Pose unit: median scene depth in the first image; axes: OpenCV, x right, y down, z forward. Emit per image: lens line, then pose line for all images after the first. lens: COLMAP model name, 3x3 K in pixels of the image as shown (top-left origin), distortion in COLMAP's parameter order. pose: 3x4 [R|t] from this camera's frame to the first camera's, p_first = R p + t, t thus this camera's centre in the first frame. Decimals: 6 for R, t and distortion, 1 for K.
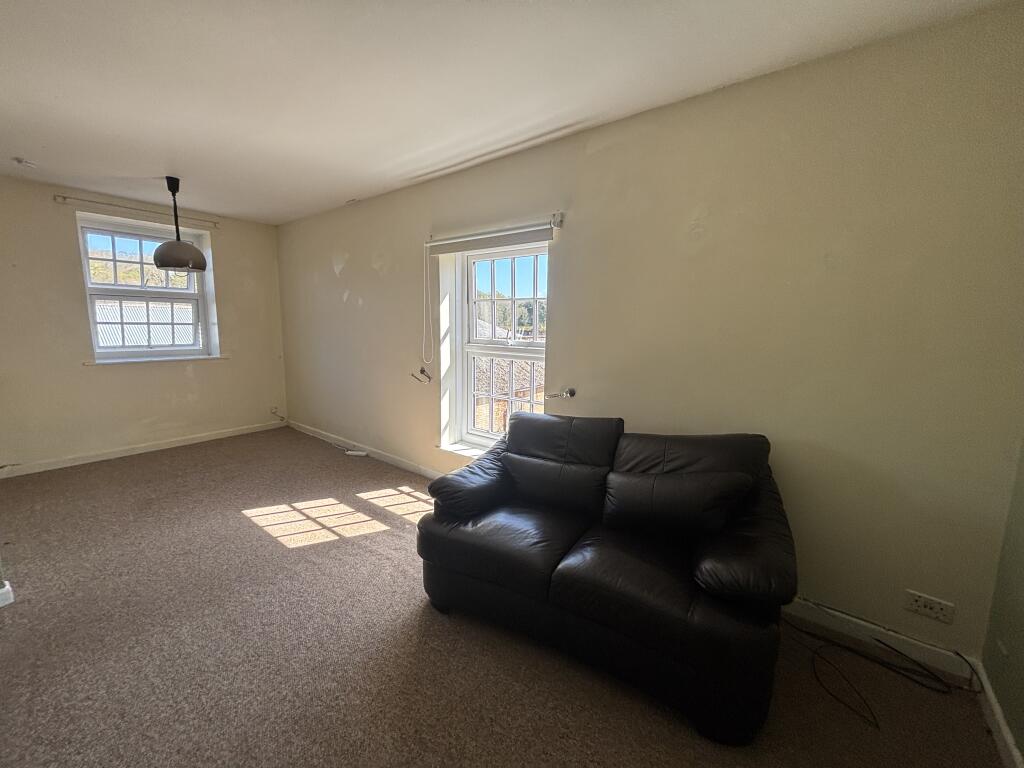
lens RADIAL K [[413.4, 0, 511.0], [0, 413.4, 383.2], [0, 0, 1]] dist [-0.001799, -0.000324]
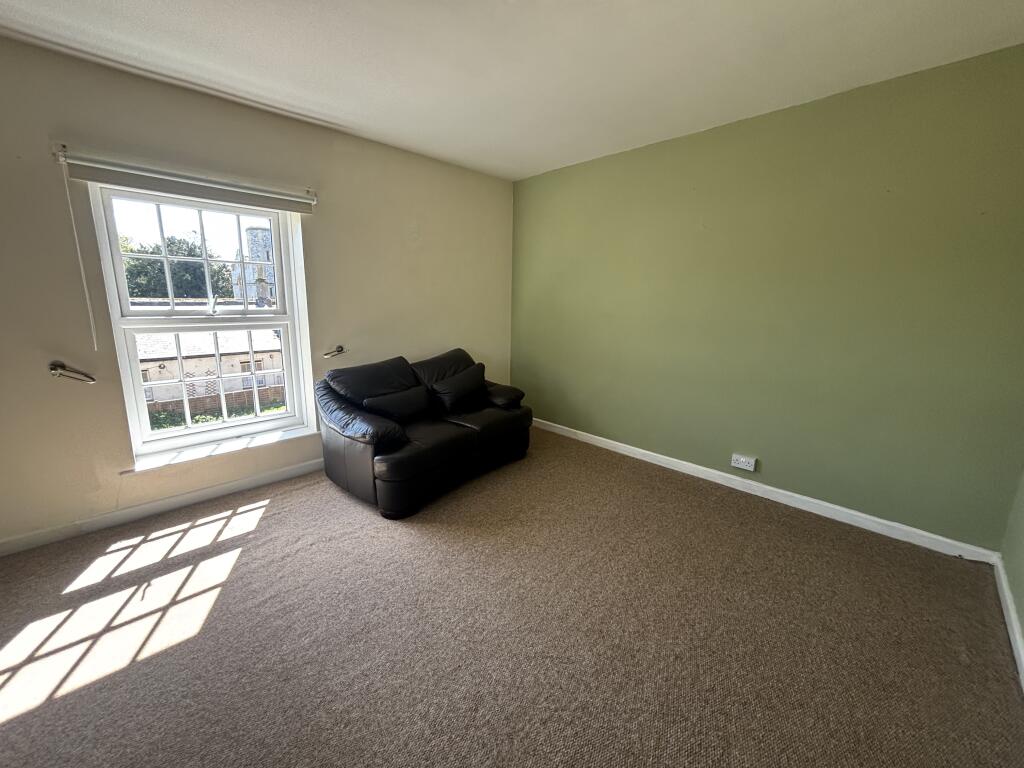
lens RADIAL K [[413.4, 0, 515.0], [0, 413.4, 384.2], [0, 0, 1]] dist [-0.001799, -0.000324]
pose [[0.099307, -0.212259, 0.972154, -0.797886], [0.131233, 0.971244, 0.198655, -0.041079], [-0.986365, 0.107851, 0.124307, 0.285037]]
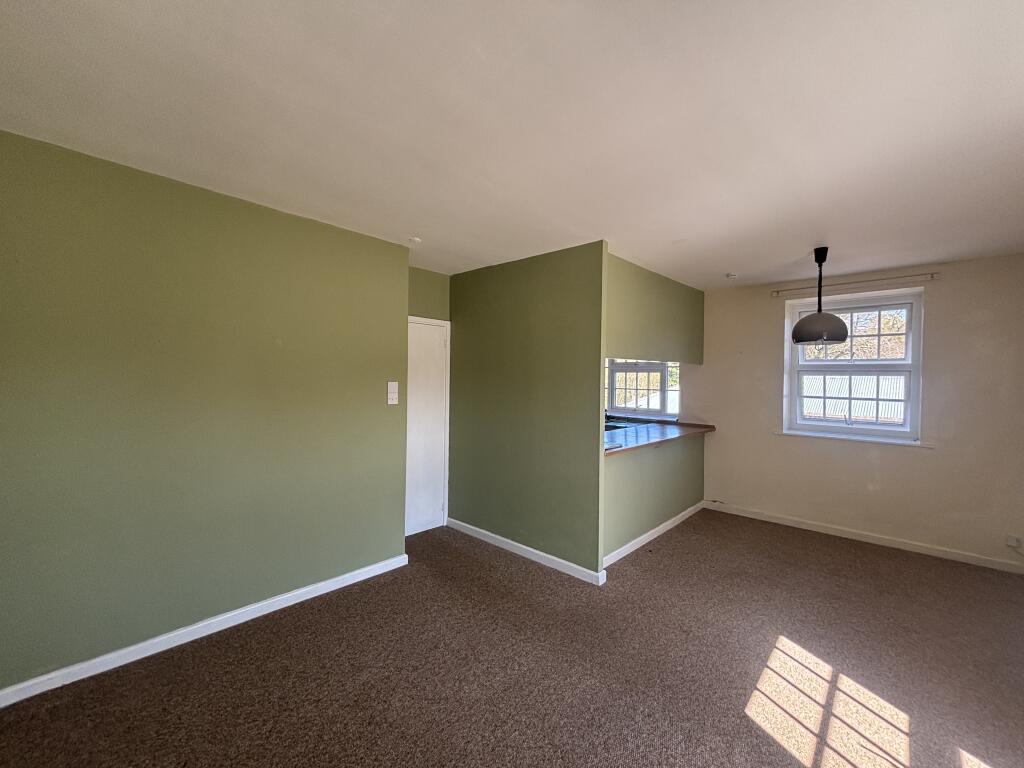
lens RADIAL K [[413.4, 0, 509.3], [0, 413.4, 374.8], [0, 0, 1]] dist [-0.001799, -0.000324]
pose [[-0.089693, -0.024888, -0.995658, 0.182064], [-0.162655, 0.986632, -0.010010, -0.085121], [0.982598, 0.161051, -0.092542, 0.431356]]
